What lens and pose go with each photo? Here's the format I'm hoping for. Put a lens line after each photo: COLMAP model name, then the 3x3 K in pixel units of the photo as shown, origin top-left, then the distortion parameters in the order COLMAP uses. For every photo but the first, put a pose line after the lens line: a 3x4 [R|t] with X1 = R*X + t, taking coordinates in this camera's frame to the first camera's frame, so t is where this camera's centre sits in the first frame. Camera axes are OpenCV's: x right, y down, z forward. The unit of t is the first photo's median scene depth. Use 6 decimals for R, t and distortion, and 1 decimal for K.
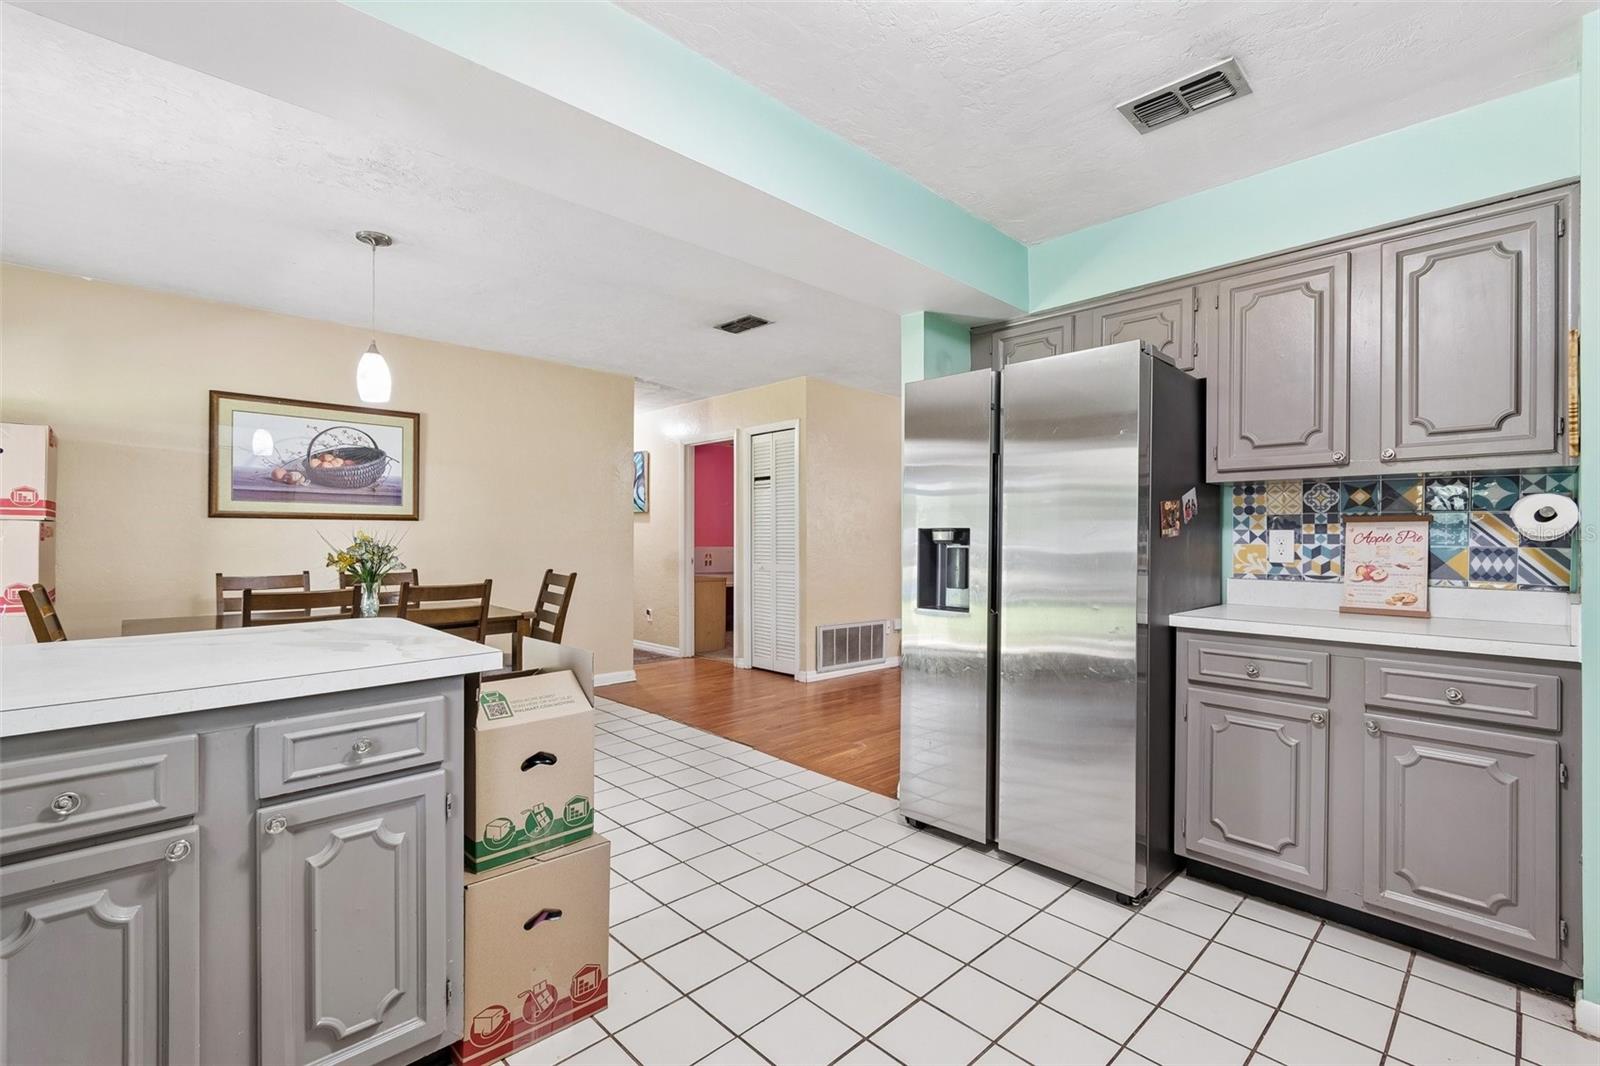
lens RADIAL K [[710.2, 0, 795.6], [0, 710.2, 531.4], [0, 0, 1]] dist [0.003670, -0.001694]
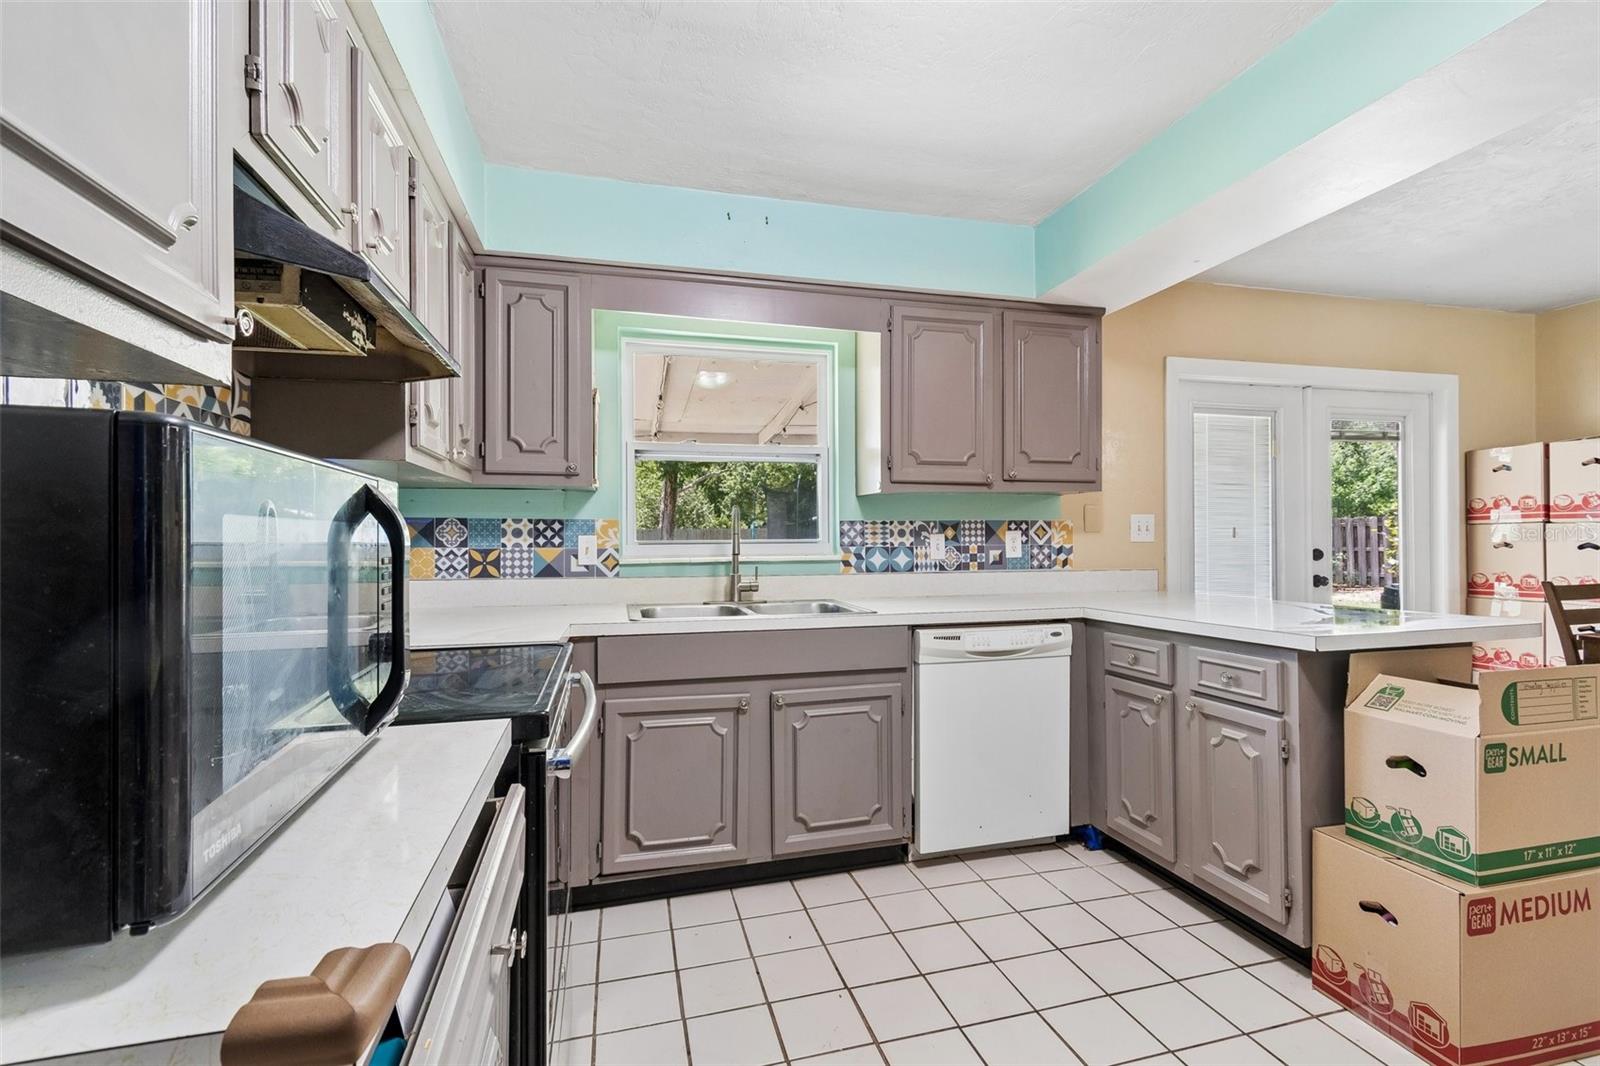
lens RADIAL K [[710.2, 0, 801.0], [0, 710.2, 538.8], [0, 0, 1]] dist [0.003670, -0.001694]
pose [[-0.477890, 0.000598, -0.878420, 0.362759], [0.011003, 0.999925, -0.005305, 0.003098], [0.878351, -0.012200, -0.477861, 0.299560]]
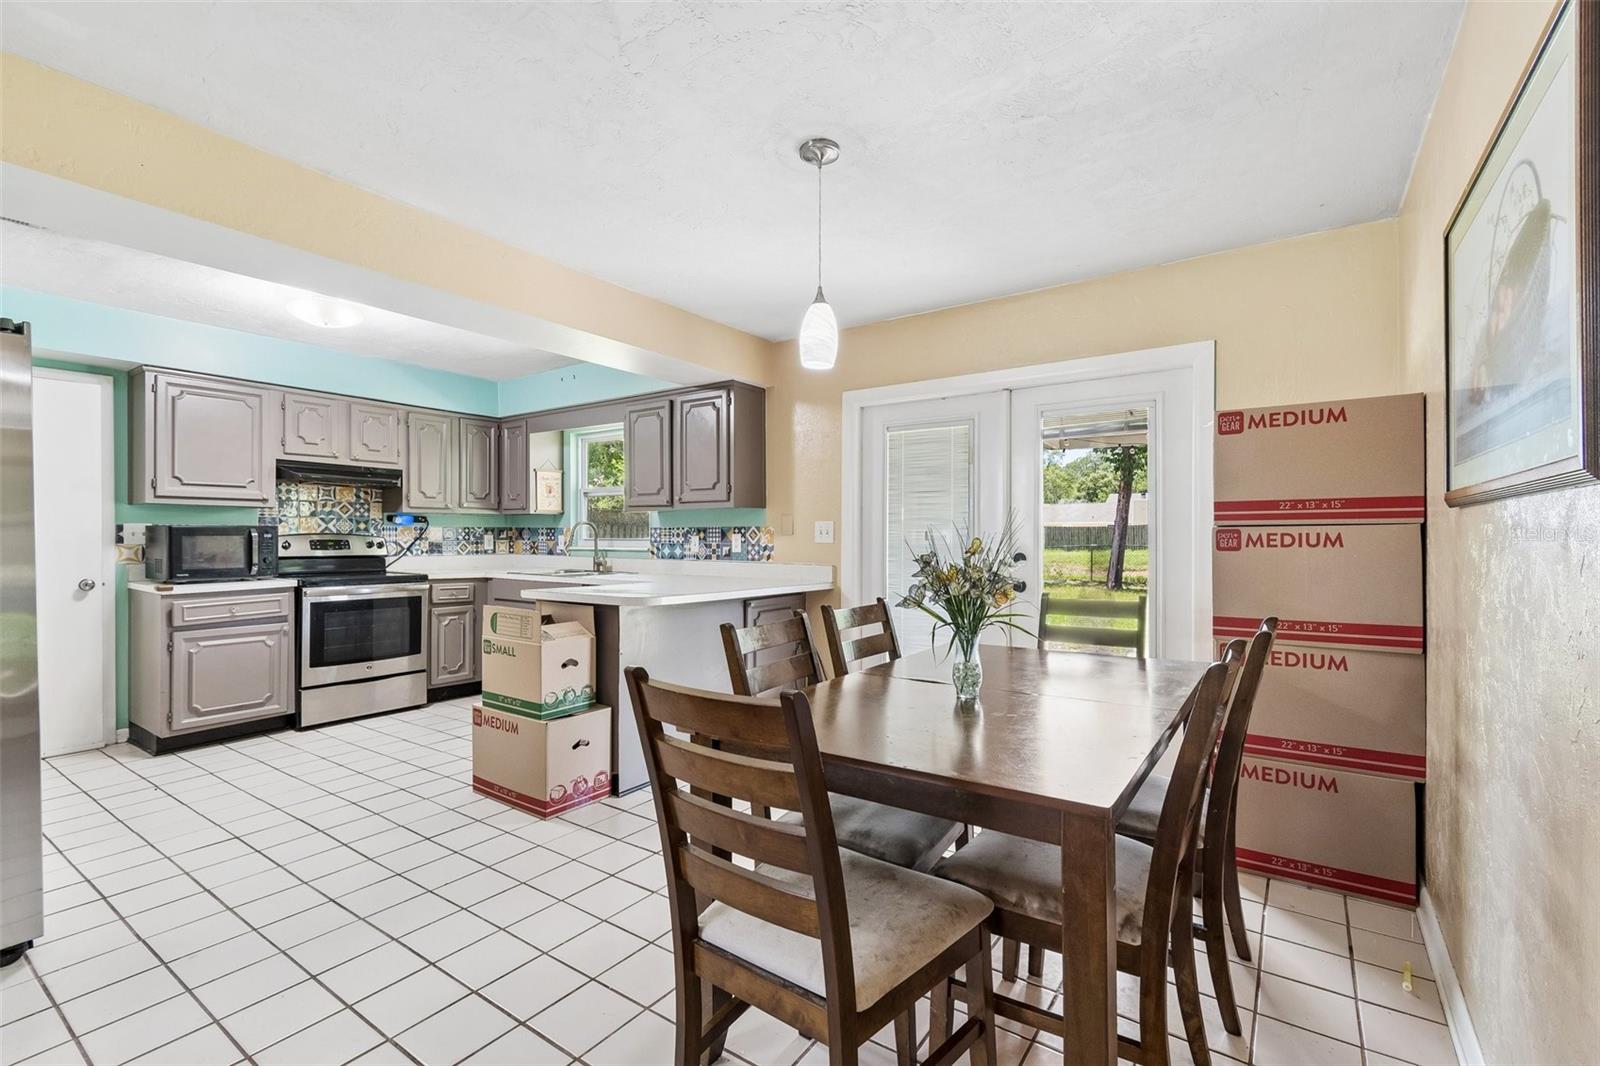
lens RADIAL K [[710.2, 0, 808.3], [0, 710.2, 535.9], [0, 0, 1]] dist [0.003670, -0.001694]
pose [[-0.978527, -0.001294, -0.206115, -0.301938], [-0.000403, 0.999990, -0.004364, 0.000935], [0.206118, -0.004187, -0.978518, 1.250357]]
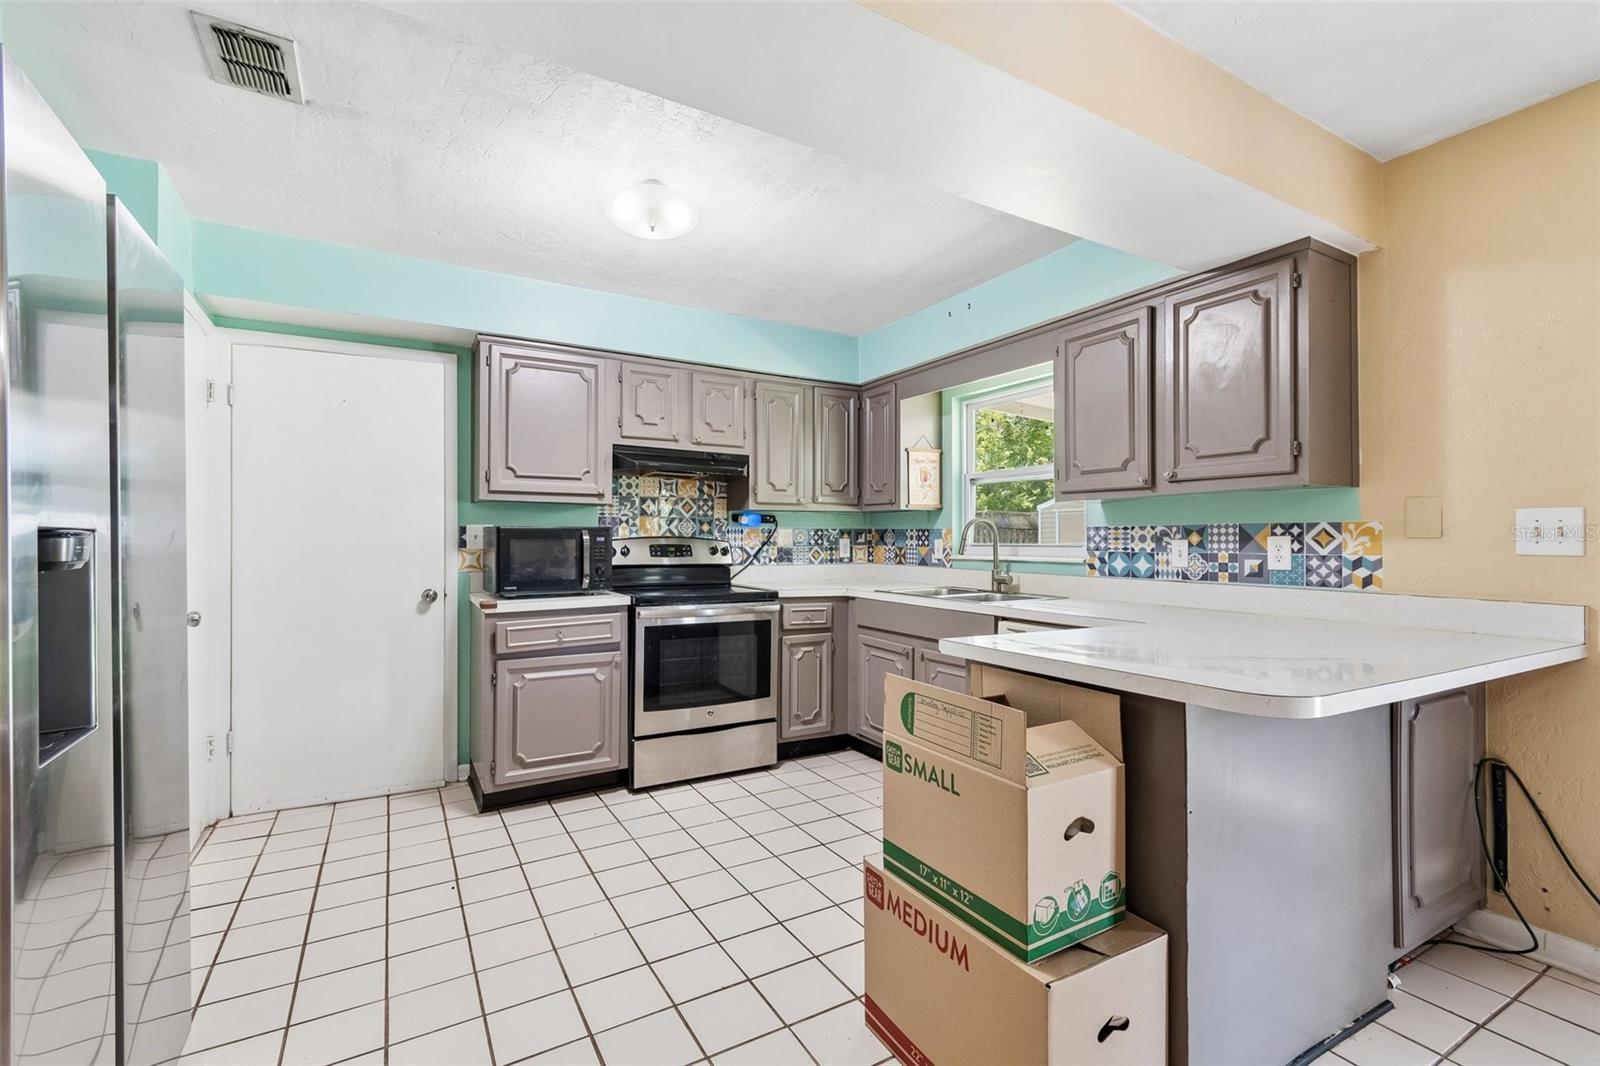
lens RADIAL K [[710.2, 0, 804.2], [0, 710.2, 532.9], [0, 0, 1]] dist [0.003670, -0.001694]
pose [[-0.973090, 0.000029, 0.230426, -0.164531], [-0.003374, 0.999891, -0.014374, 0.000199], [-0.230402, -0.014765, -0.972984, 0.825677]]
